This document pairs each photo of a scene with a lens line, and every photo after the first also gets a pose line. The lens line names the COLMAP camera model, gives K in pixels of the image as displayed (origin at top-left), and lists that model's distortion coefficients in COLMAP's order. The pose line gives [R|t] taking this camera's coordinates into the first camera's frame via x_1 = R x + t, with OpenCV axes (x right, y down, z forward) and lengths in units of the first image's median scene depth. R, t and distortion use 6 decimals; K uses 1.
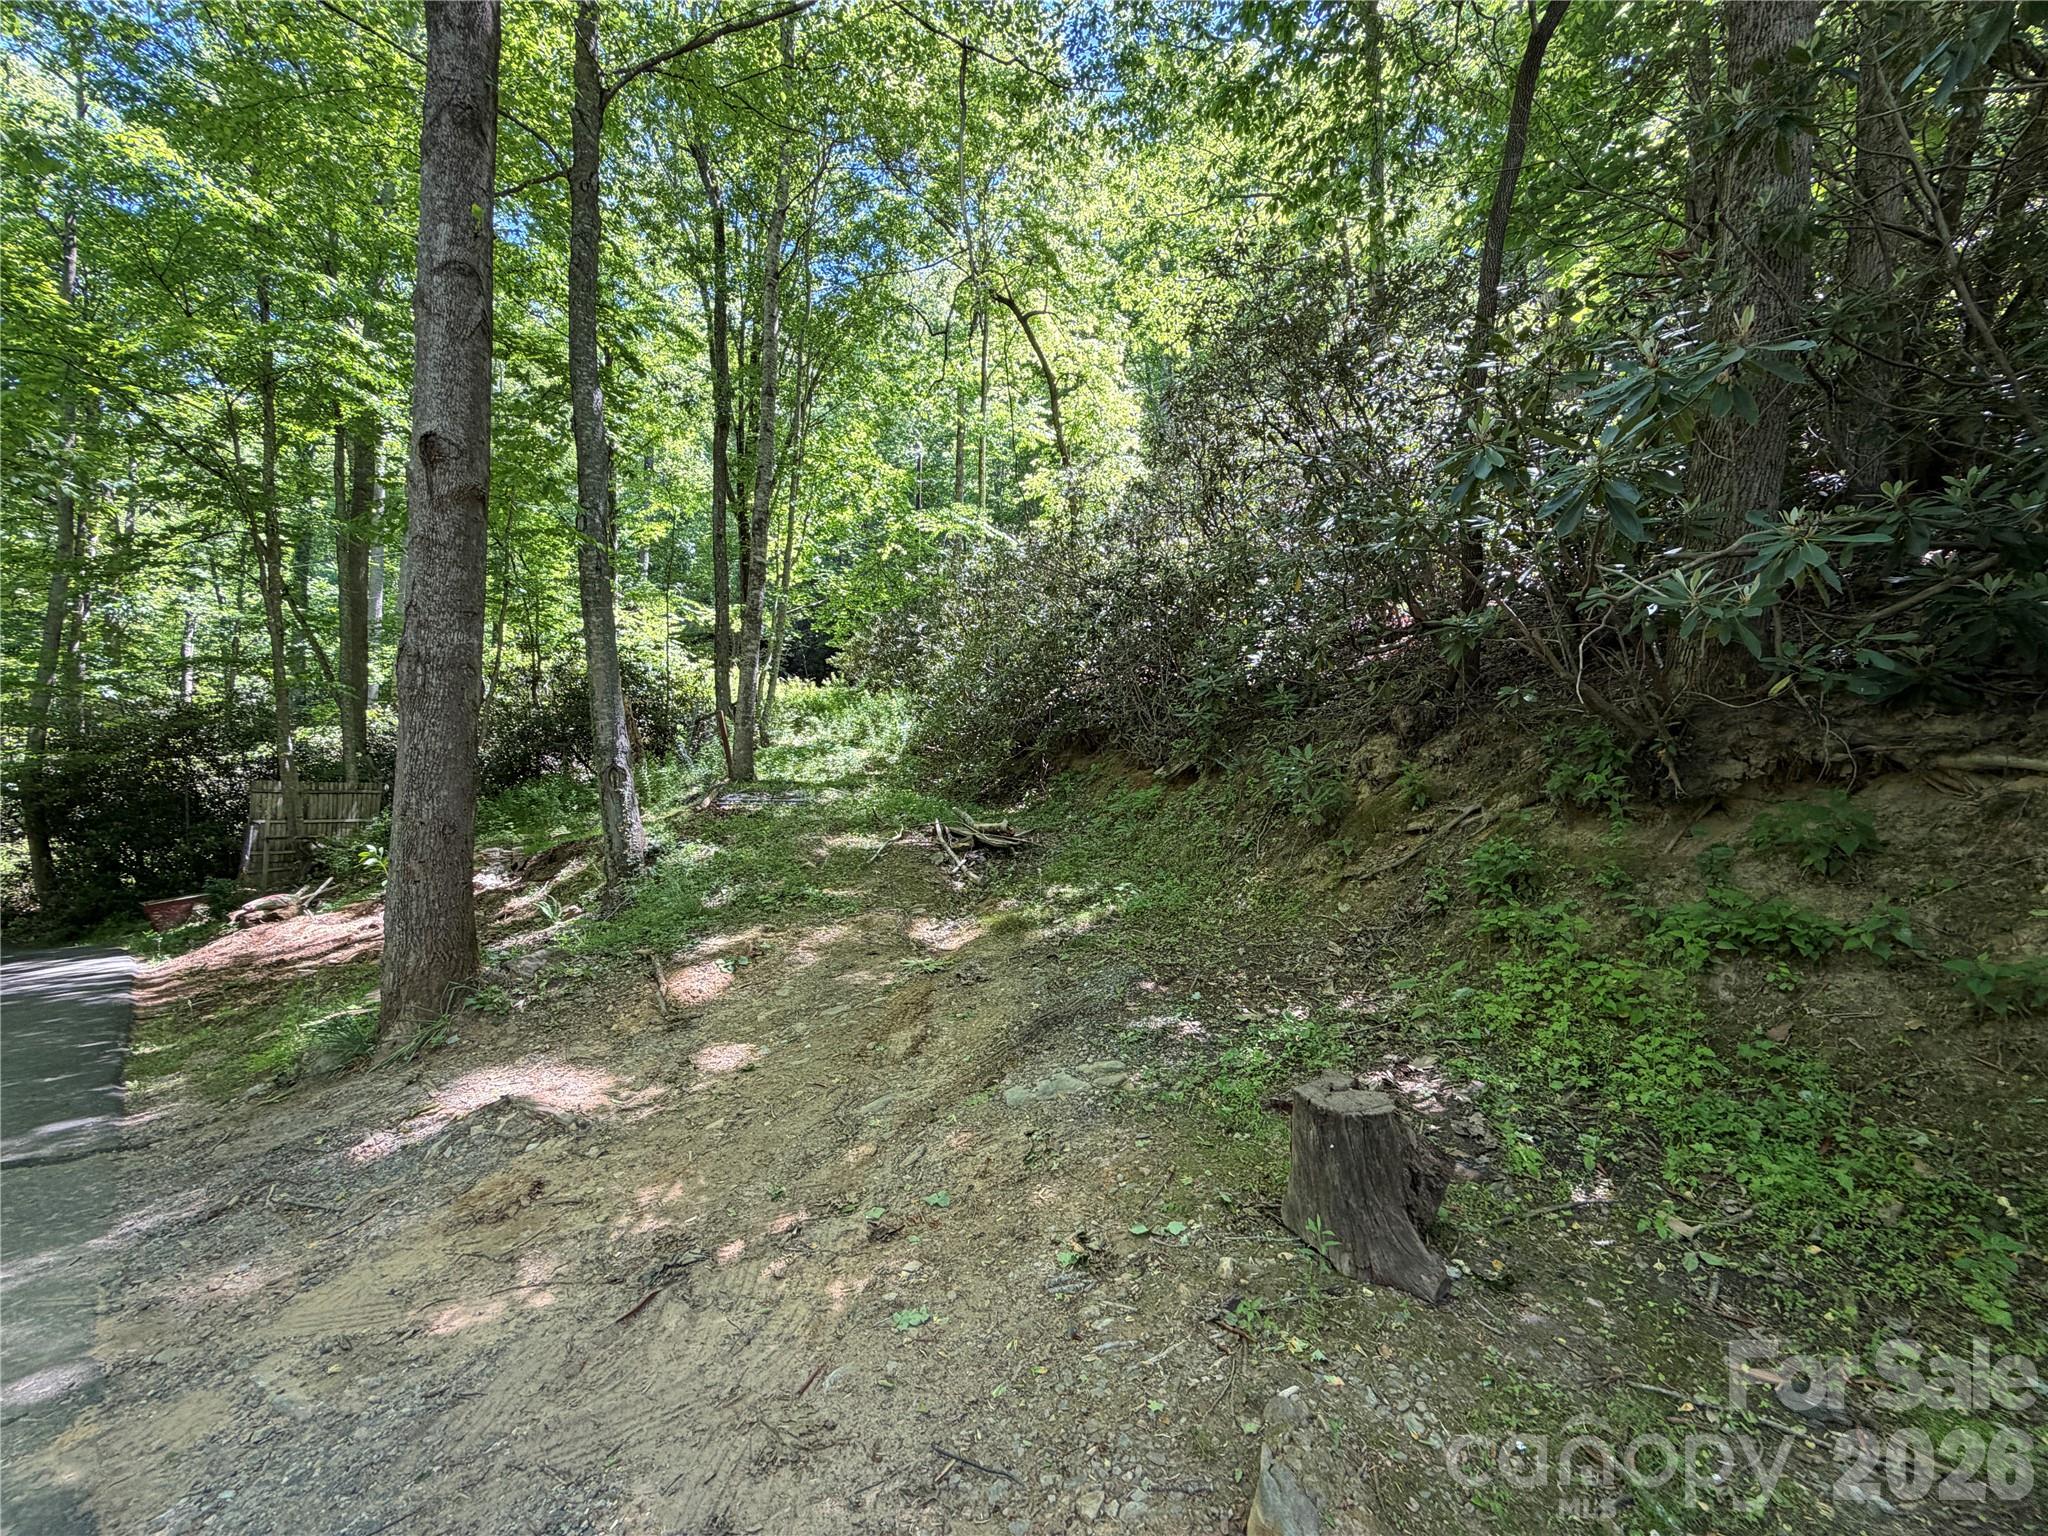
lens RADIAL K [[813.0, 0, 1024.2], [0, 813.0, 774.7], [0, 0, 1]] dist [0.001442, -0.000556]
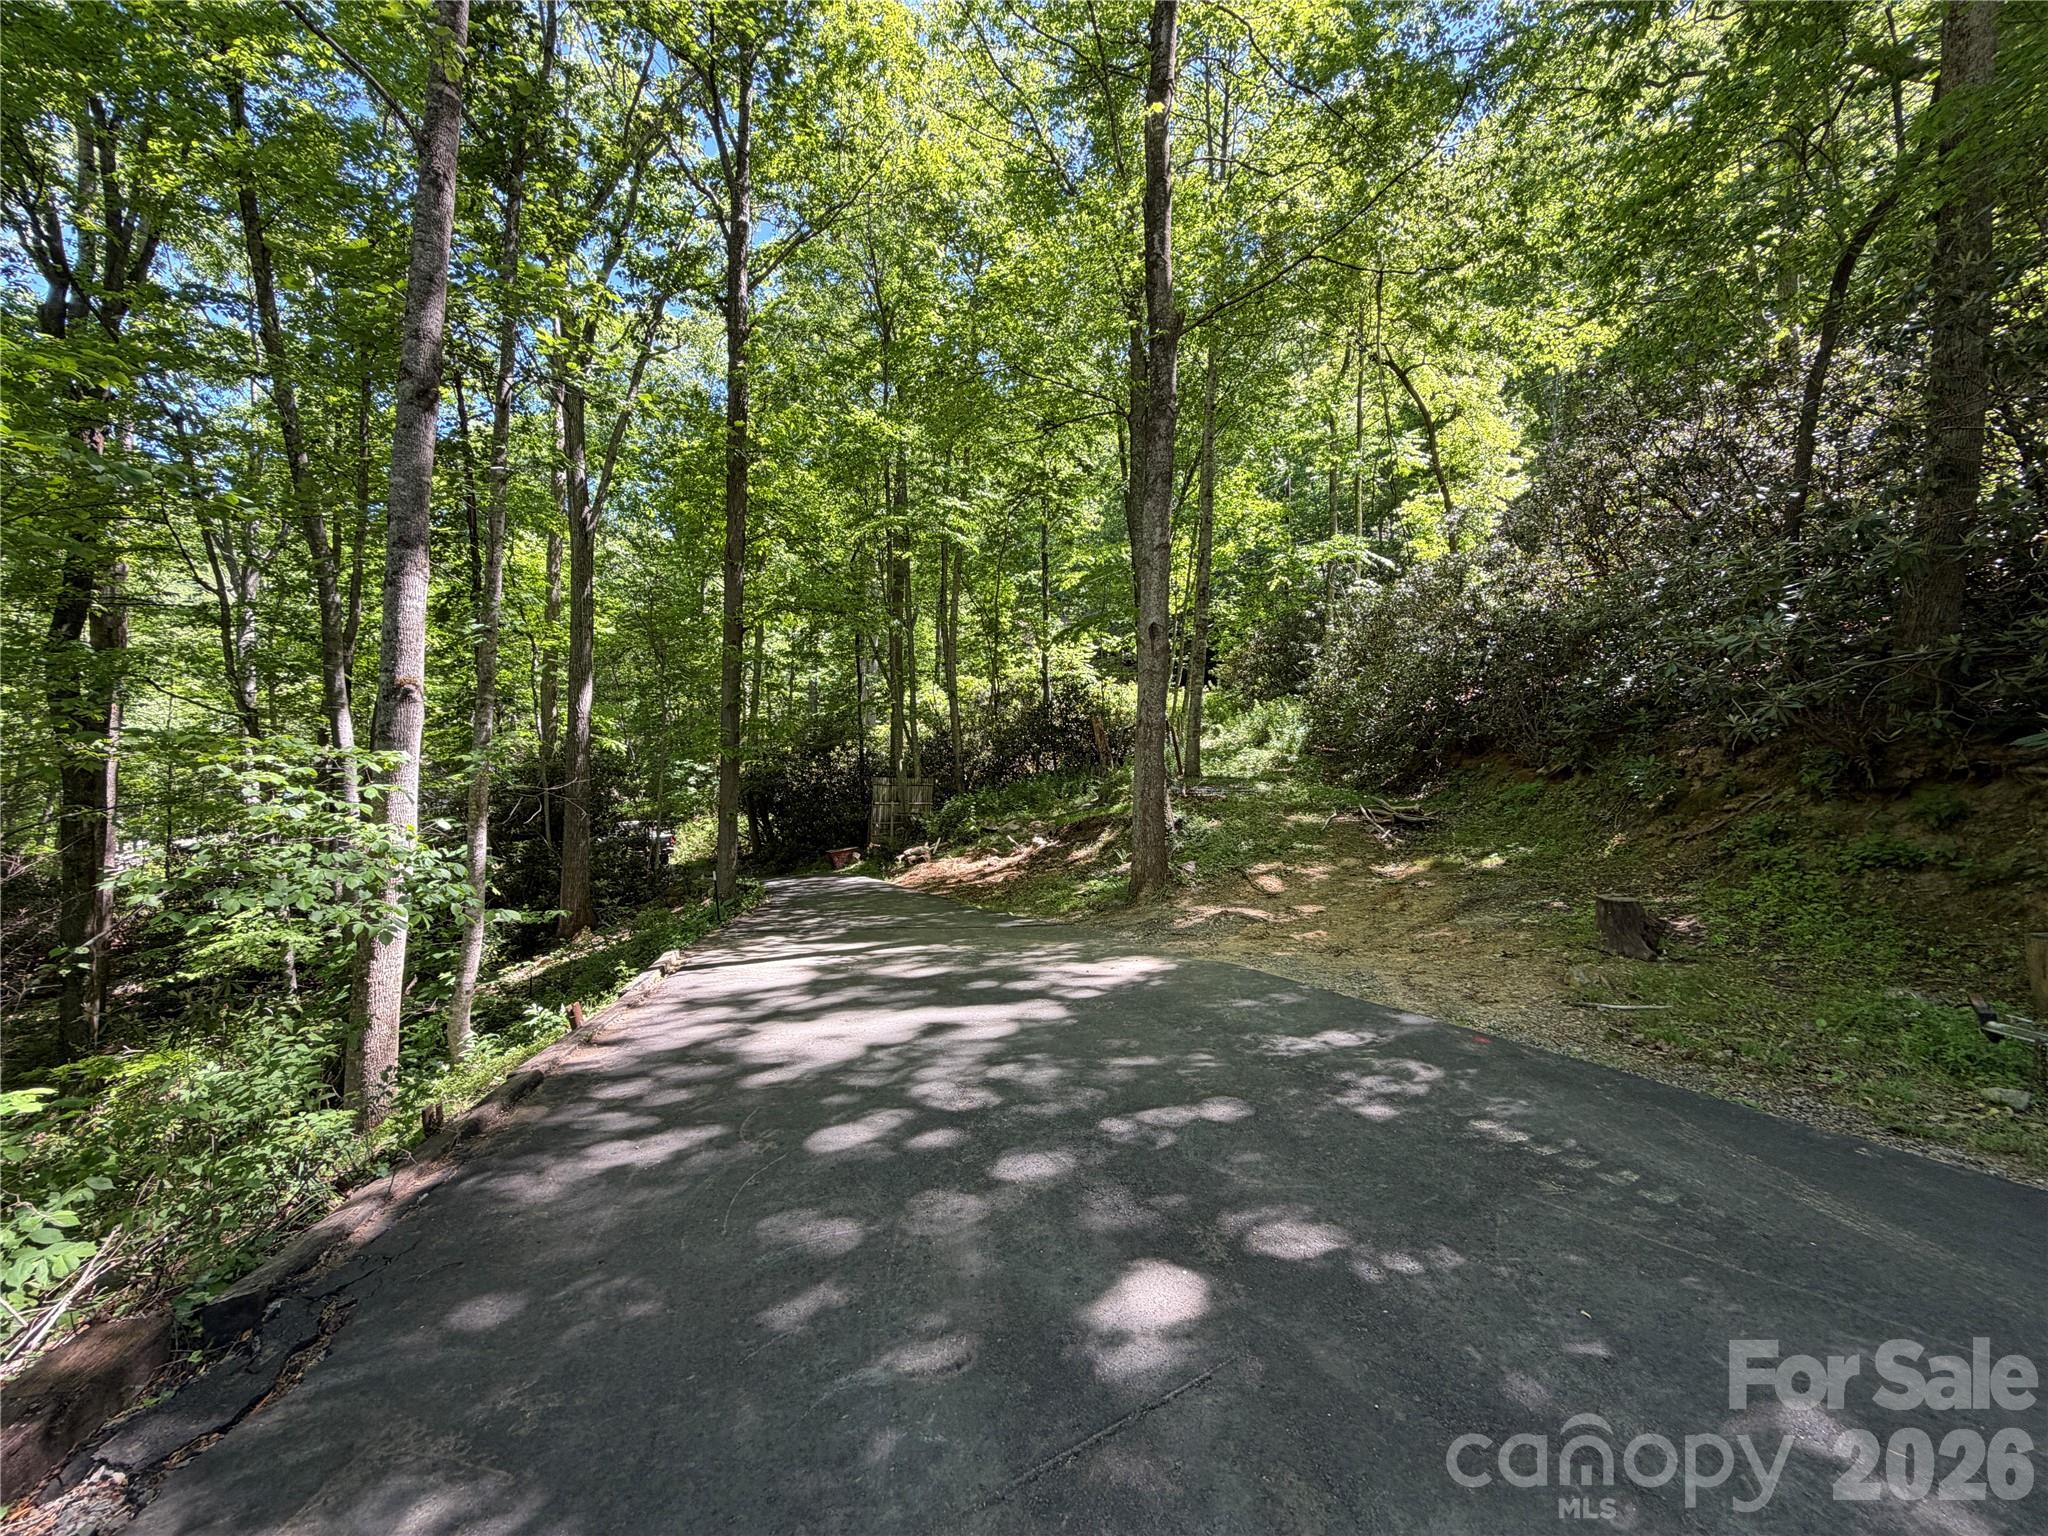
lens RADIAL K [[813.0, 0, 1023.2], [0, 813.0, 769.7], [0, 0, 1]] dist [0.001442, -0.000556]
pose [[0.918187, -0.007094, -0.396083, -0.067578], [0.008457, 0.999963, 0.001696, -0.010497], [0.396056, -0.004907, 0.918213, -0.439830]]
